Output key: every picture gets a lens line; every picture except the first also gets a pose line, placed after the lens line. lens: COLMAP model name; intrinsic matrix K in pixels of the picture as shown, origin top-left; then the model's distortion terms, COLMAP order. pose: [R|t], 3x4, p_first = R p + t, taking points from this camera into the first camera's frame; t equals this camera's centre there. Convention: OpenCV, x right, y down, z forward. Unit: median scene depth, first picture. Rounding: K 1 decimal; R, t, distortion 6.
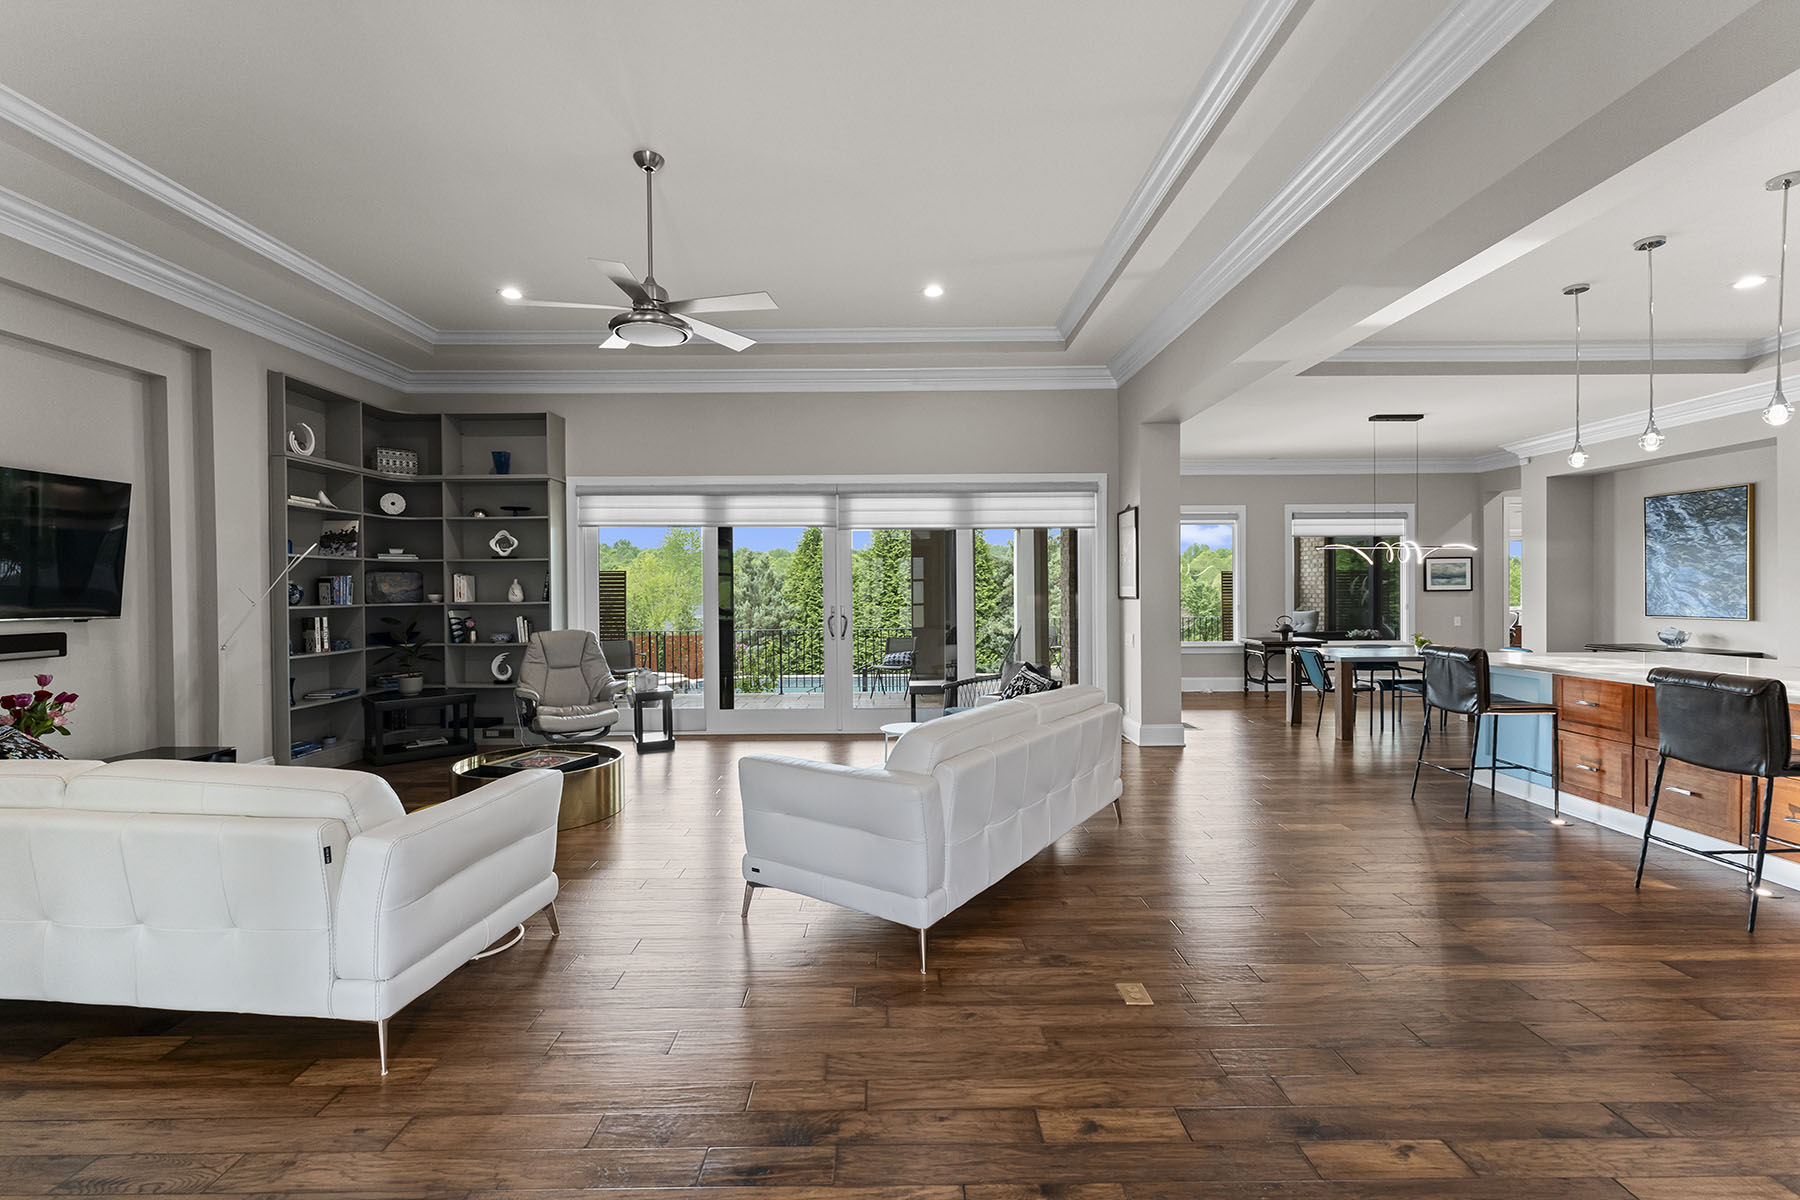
lens RADIAL K [[758.1, 0, 891.3], [0, 758.1, 596.4], [0, 0, 1]] dist [0.002607, 0.000041]
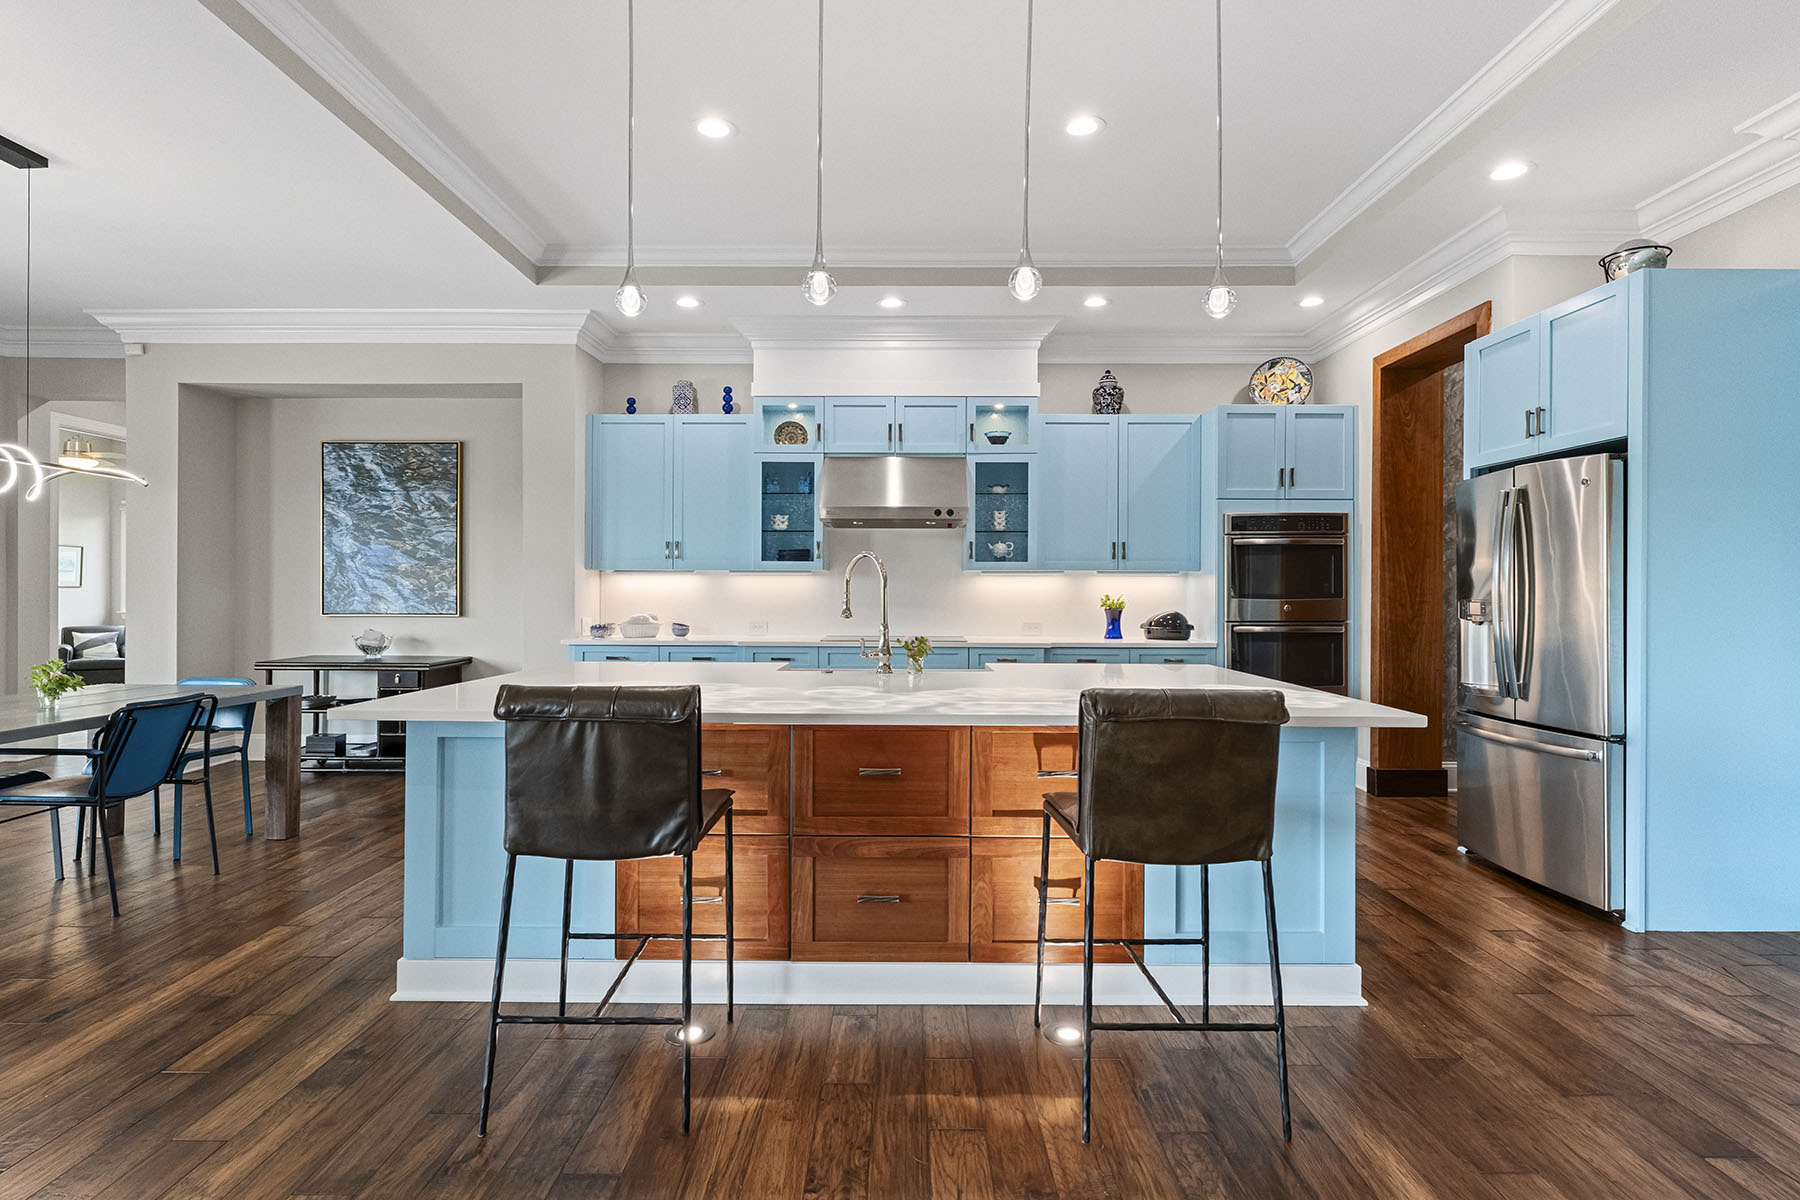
lens RADIAL K [[900.0, 0, 881.3], [0, 900.0, 596.6], [0, 0, 1]] dist [0.012025, -0.000887]
pose [[0.001448, 0.000881, 0.999999, 0.187895], [0.006058, 0.999981, -0.000889, 0.014366], [-0.999981, 0.006060, 0.001442, 0.533377]]
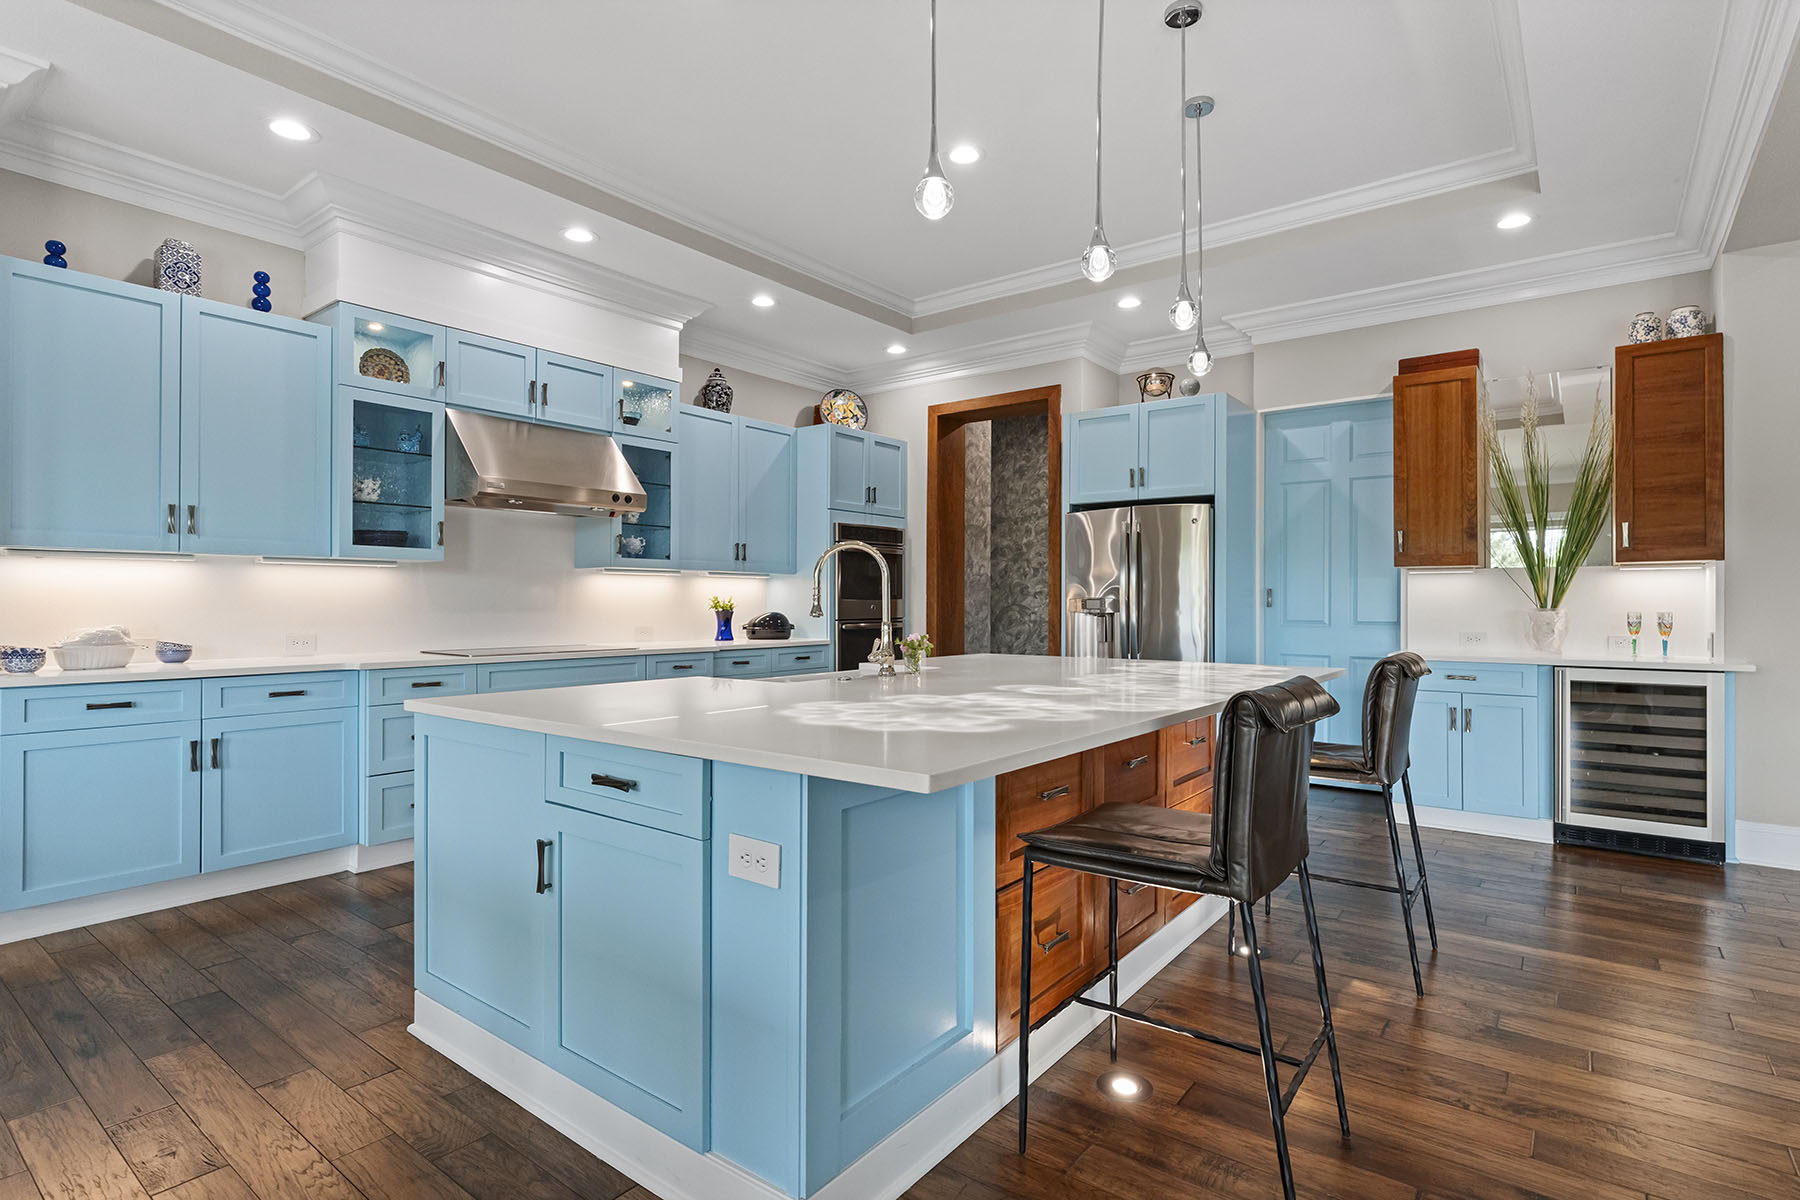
lens RADIAL K [[900.0, 0, 889.7], [0, 900.0, 595.4], [0, 0, 1]] dist [0.012025, -0.000887]
pose [[-0.791330, 0.011208, 0.611287, 0.260366], [0.010255, 0.999935, -0.005059, 0.015625], [-0.611304, 0.002265, -0.791393, 0.651903]]
